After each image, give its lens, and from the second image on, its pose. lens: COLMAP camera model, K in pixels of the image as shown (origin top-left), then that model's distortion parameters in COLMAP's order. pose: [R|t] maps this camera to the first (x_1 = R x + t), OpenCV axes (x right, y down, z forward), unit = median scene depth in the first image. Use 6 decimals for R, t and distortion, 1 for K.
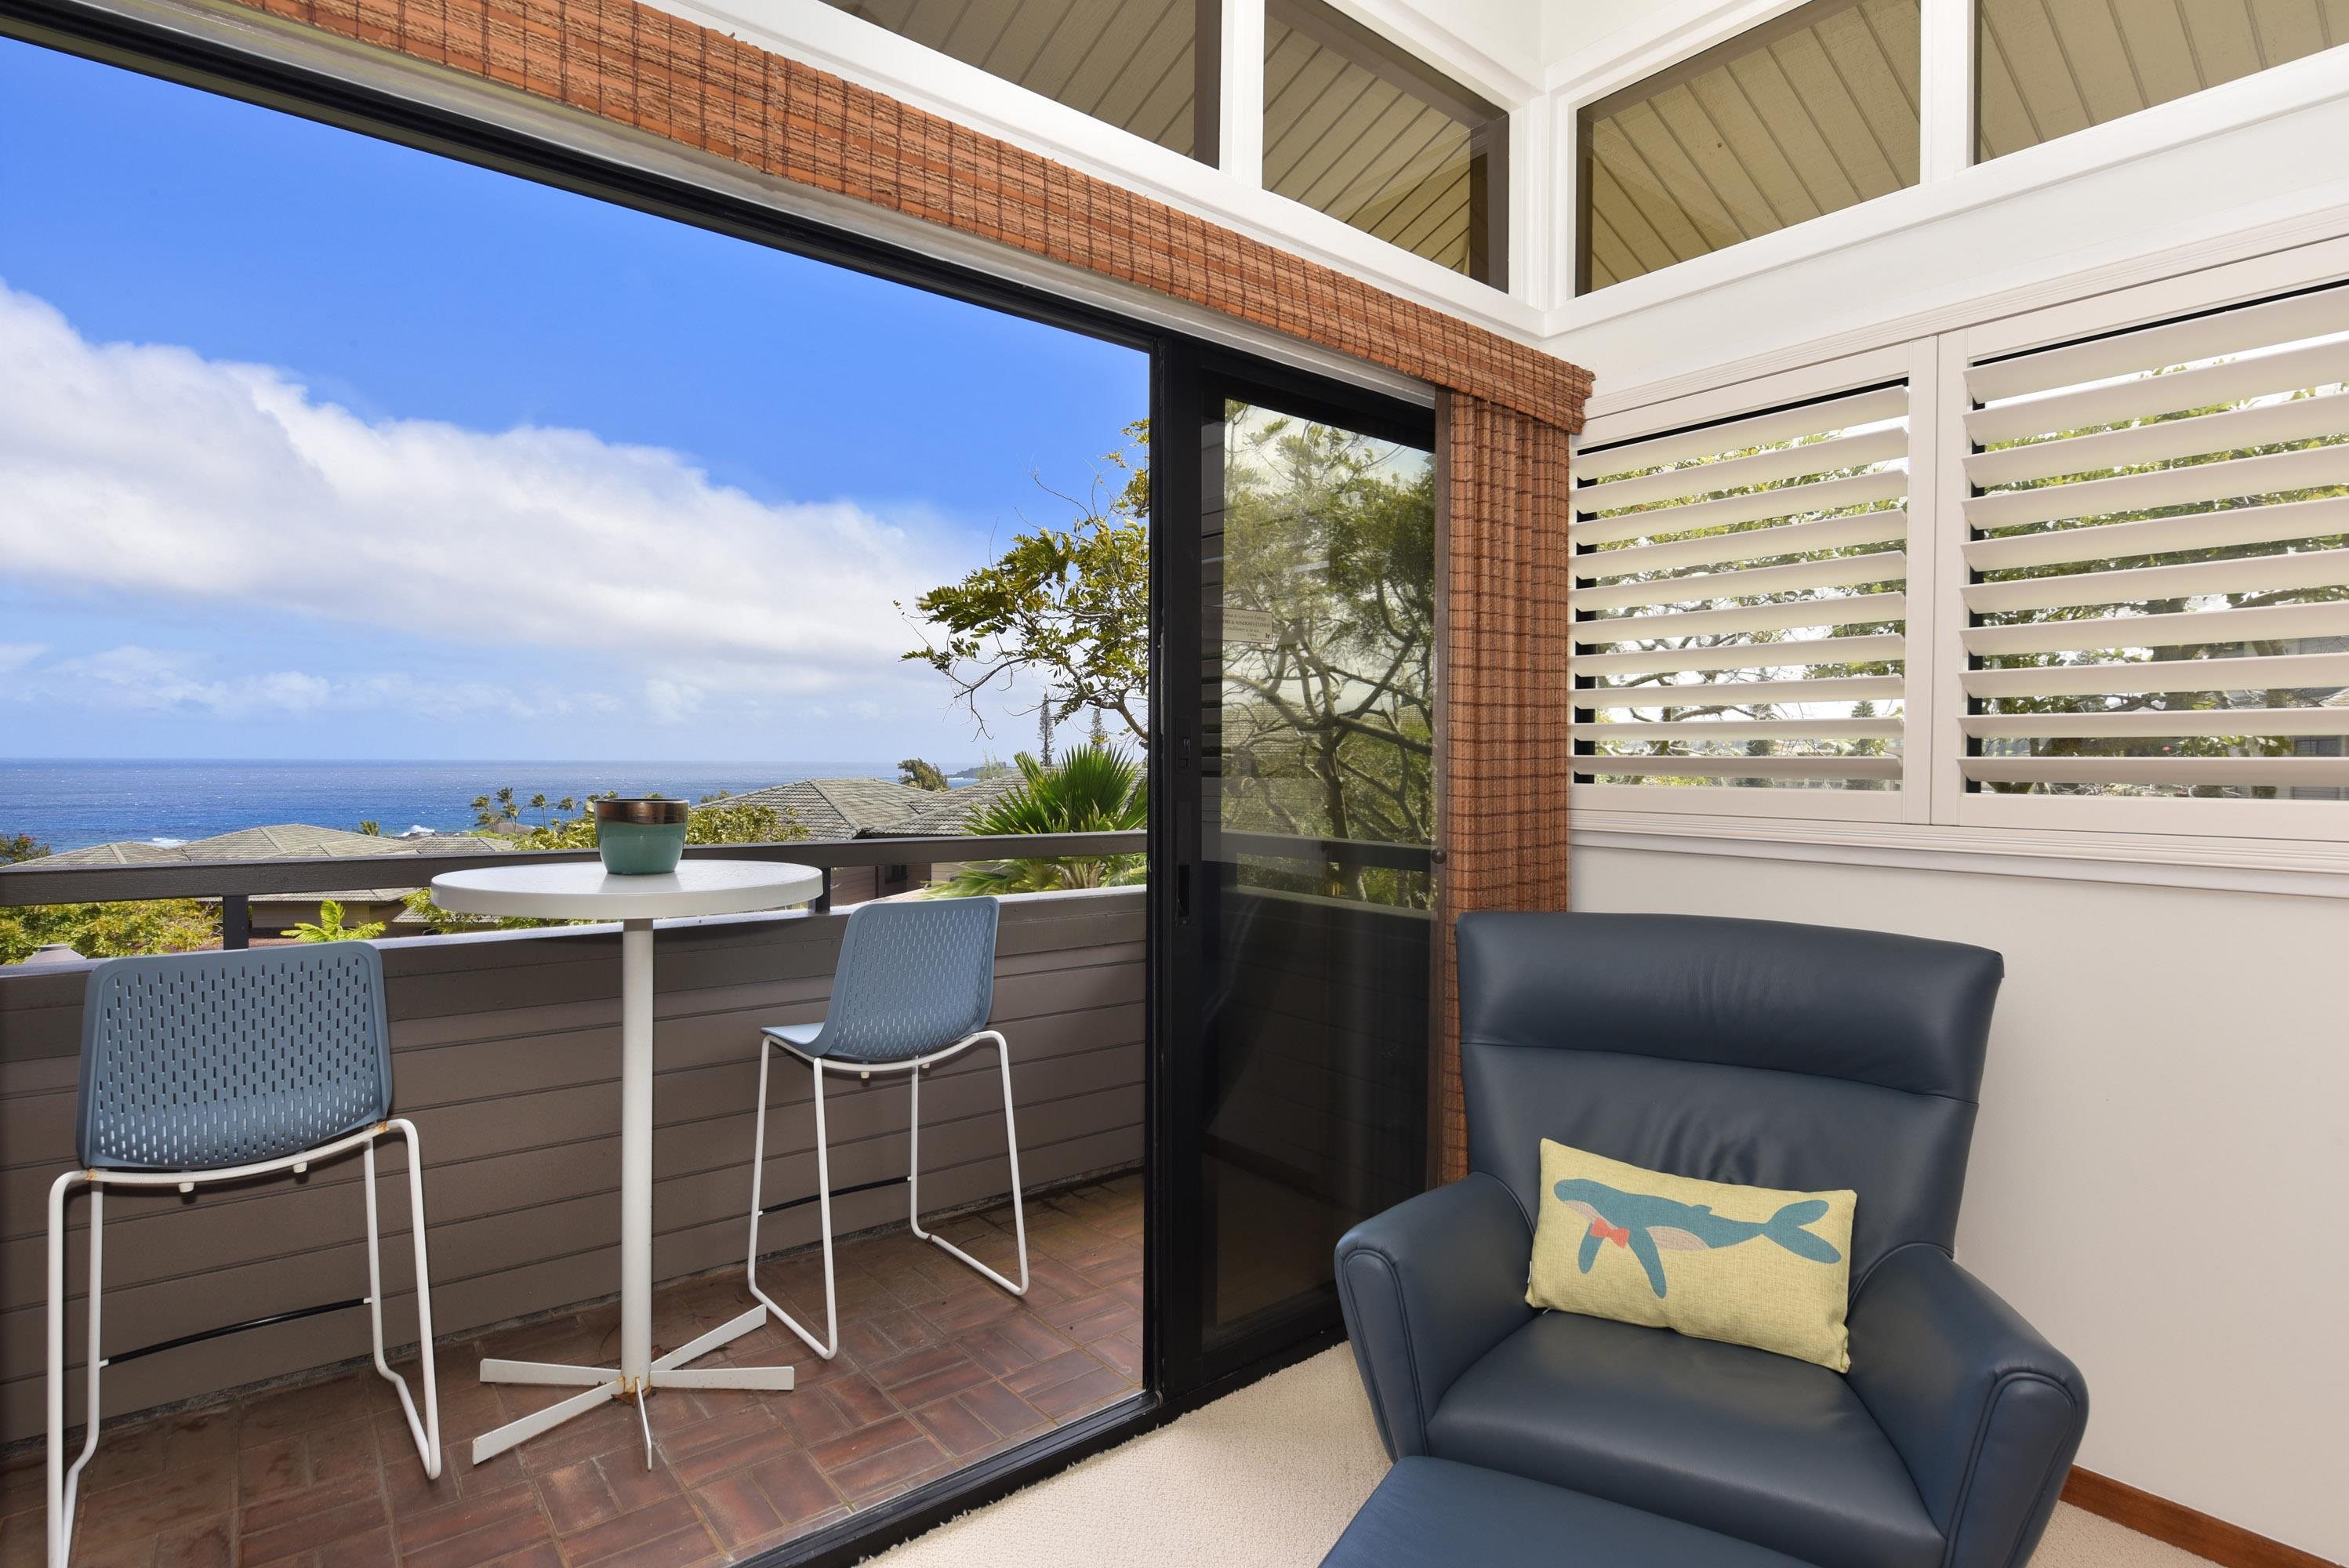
lens RADIAL K [[1193.1, 0, 1174.5], [0, 1193.1, 784.0], [0, 0, 1]] dist [-0.001624, -0.000172]
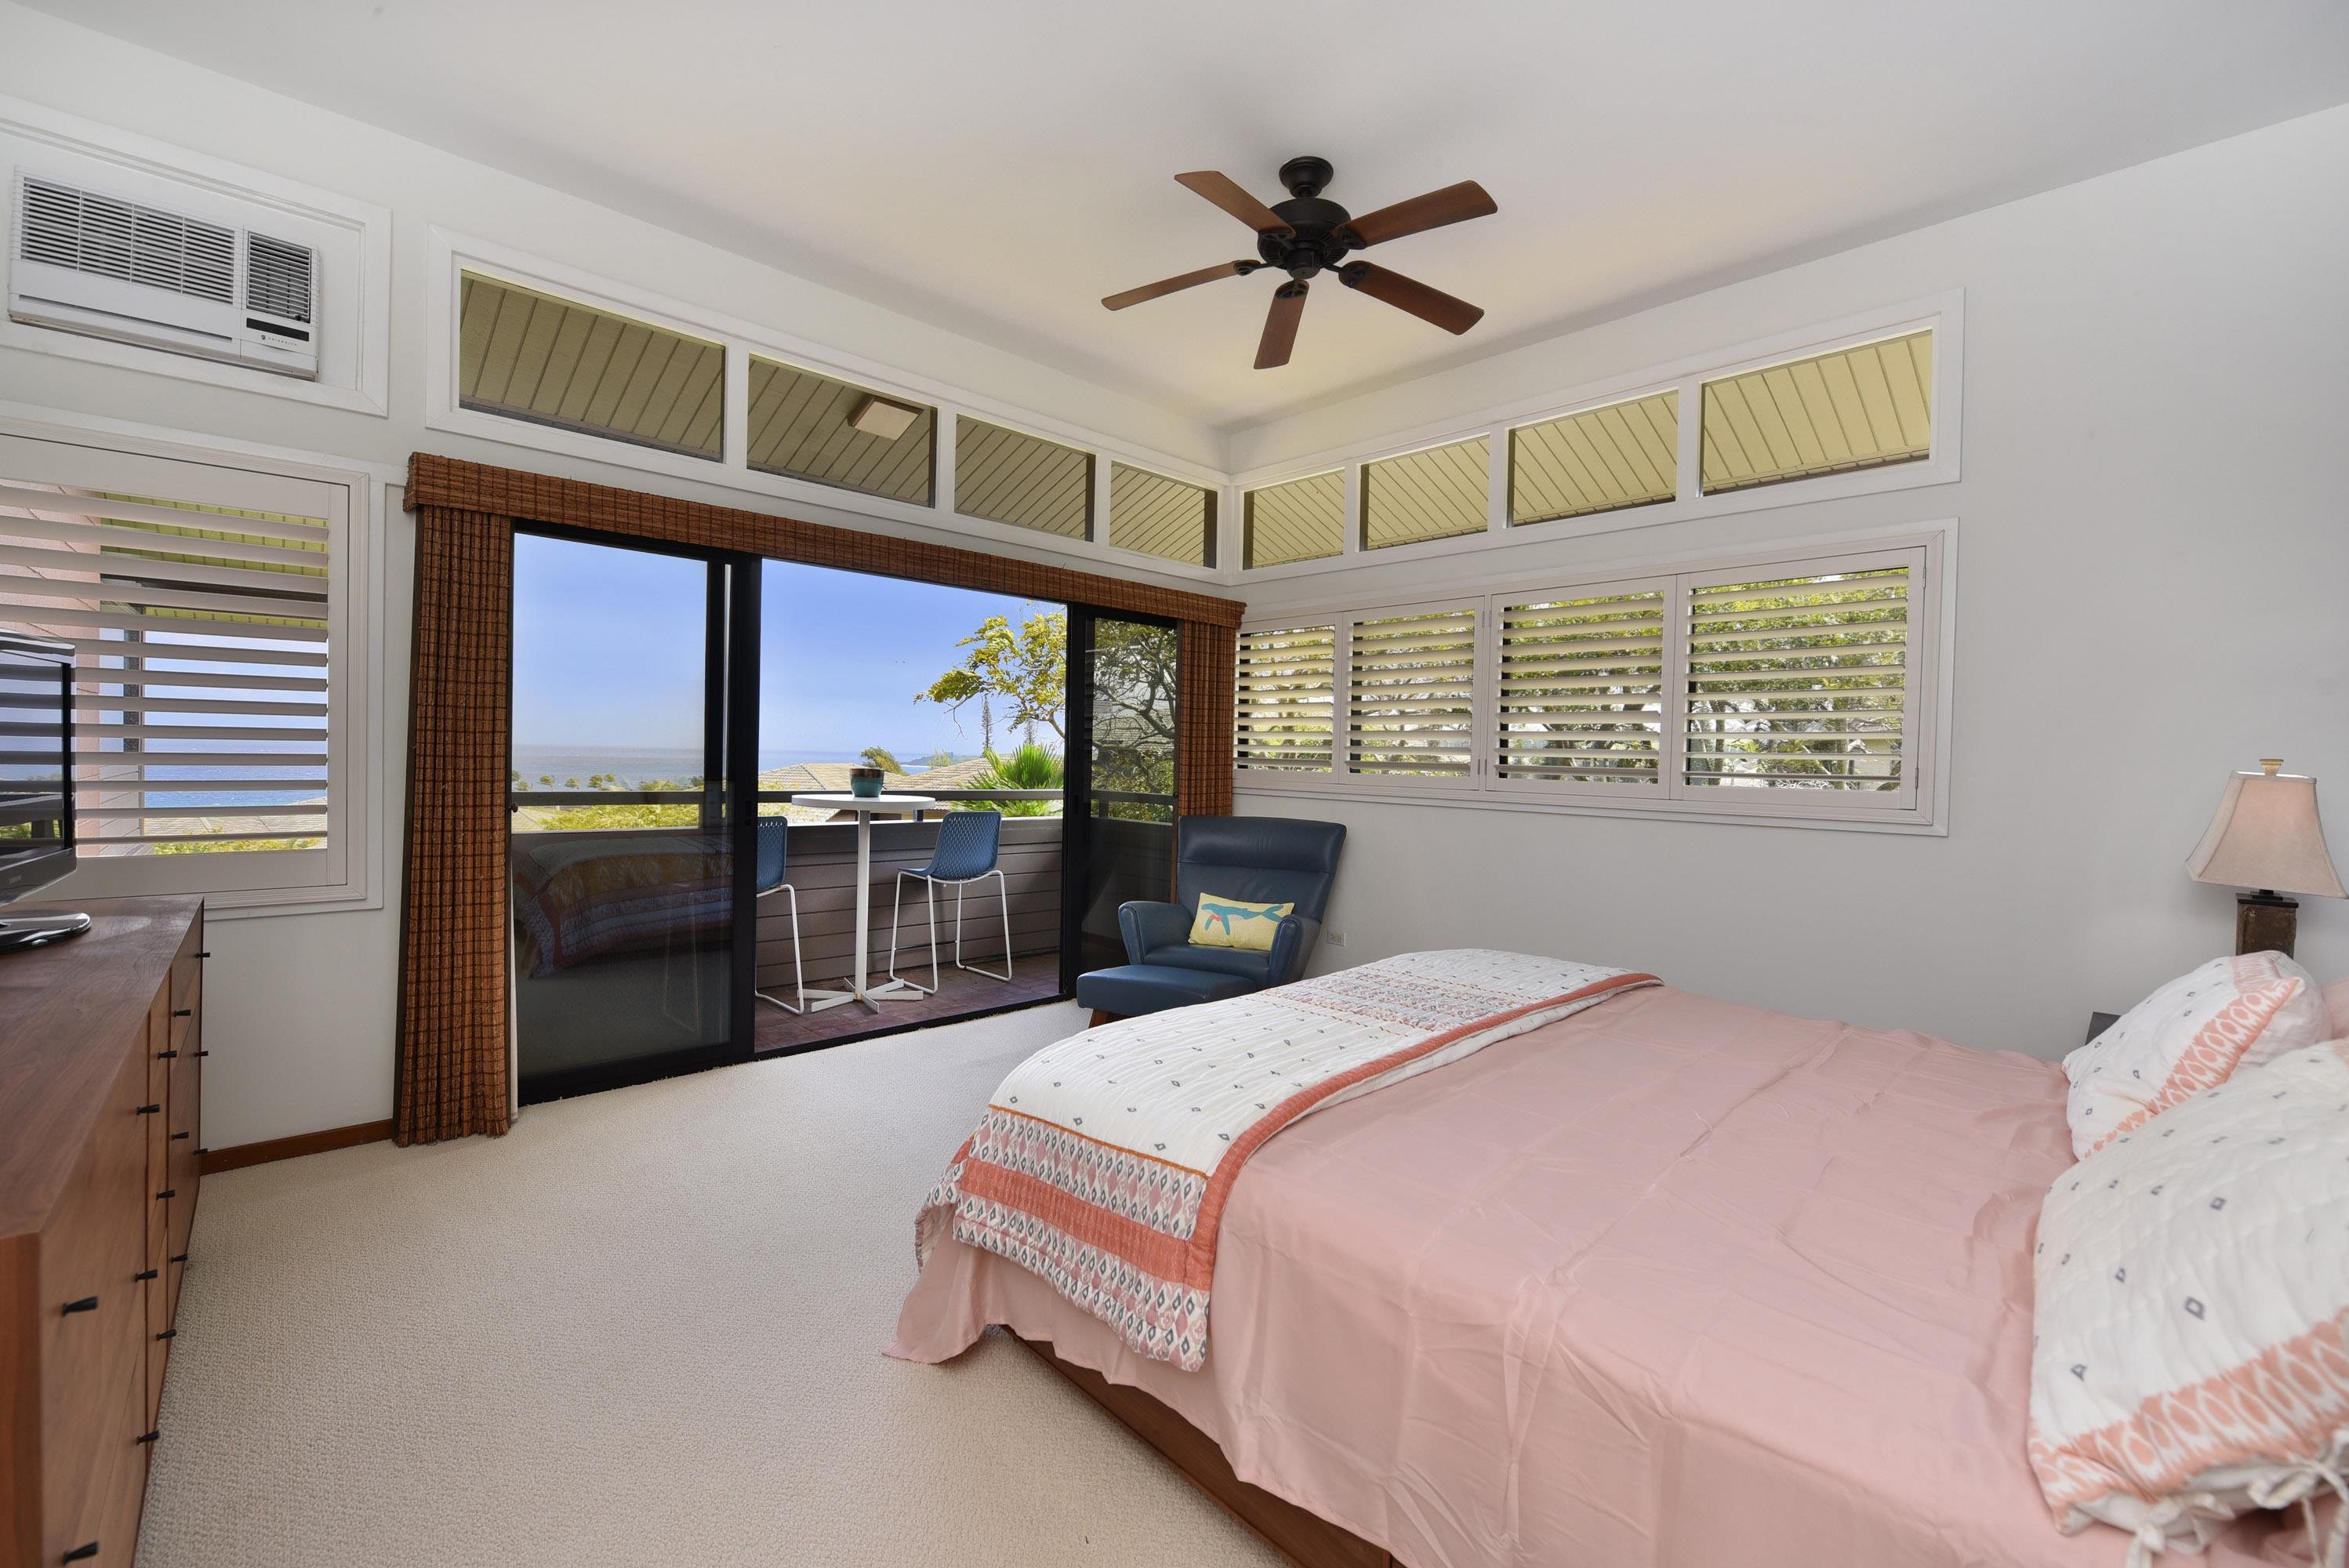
lens RADIAL K [[981.4, 0, 1144.6], [0, 981.4, 775.7], [0, 0, 1]] dist [-0.000238, -0.000246]
pose [[0.998300, 0.011479, 0.057143, 0.027842], [-0.011689, 0.999926, 0.003334, 0.008500], [-0.057101, -0.003996, 0.998360, -1.015915]]
